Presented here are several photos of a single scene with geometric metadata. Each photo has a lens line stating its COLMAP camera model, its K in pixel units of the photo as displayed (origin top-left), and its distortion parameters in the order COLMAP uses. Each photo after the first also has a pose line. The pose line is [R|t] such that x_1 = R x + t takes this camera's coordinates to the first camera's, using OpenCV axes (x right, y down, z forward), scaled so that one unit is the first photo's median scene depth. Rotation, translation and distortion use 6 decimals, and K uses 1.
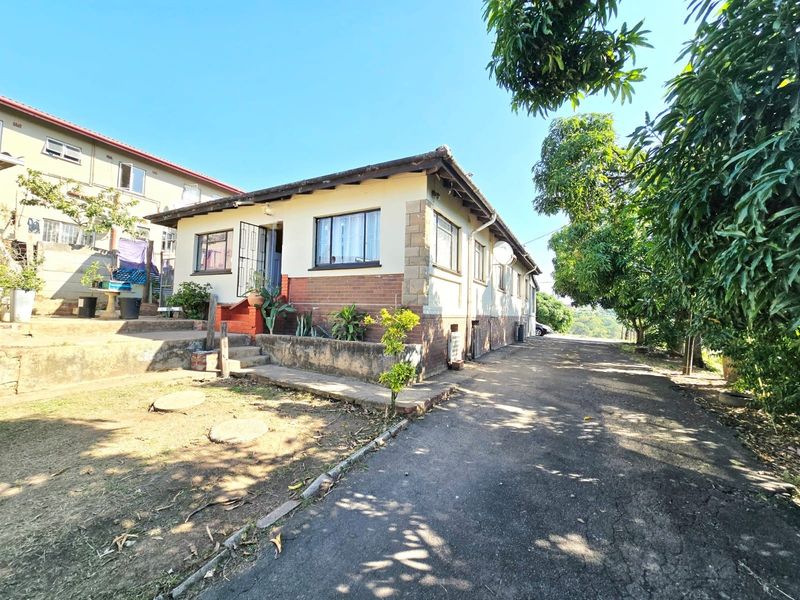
lens RADIAL K [[325.6, 0, 398.9], [0, 325.6, 299.9], [0, 0, 1]] dist [0.002430, 0.000182]
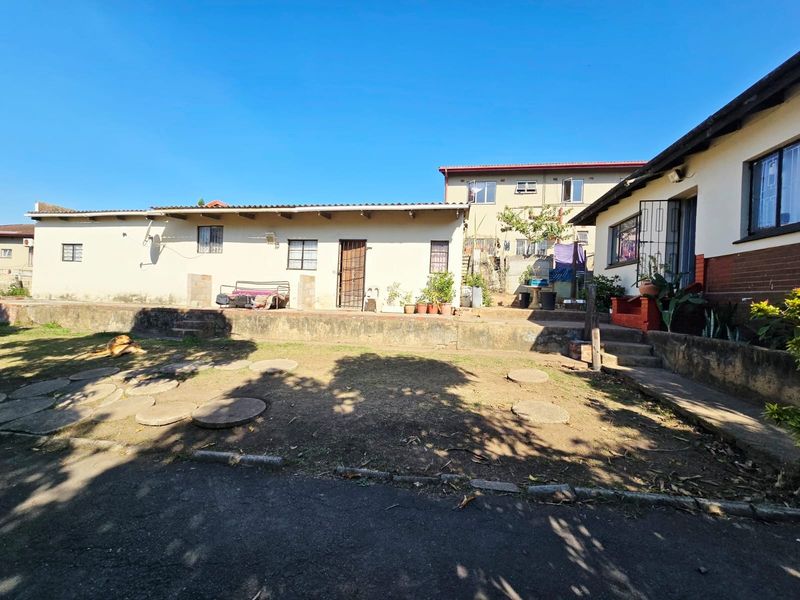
lens RADIAL K [[325.6, 0, 399.2], [0, 325.6, 299.8], [0, 0, 1]] dist [0.002430, 0.000182]
pose [[0.310384, -0.006080, -0.950592, 0.243346], [0.005703, 0.999973, -0.004534, 0.041726], [0.950594, -0.004014, 0.310410, 0.201140]]
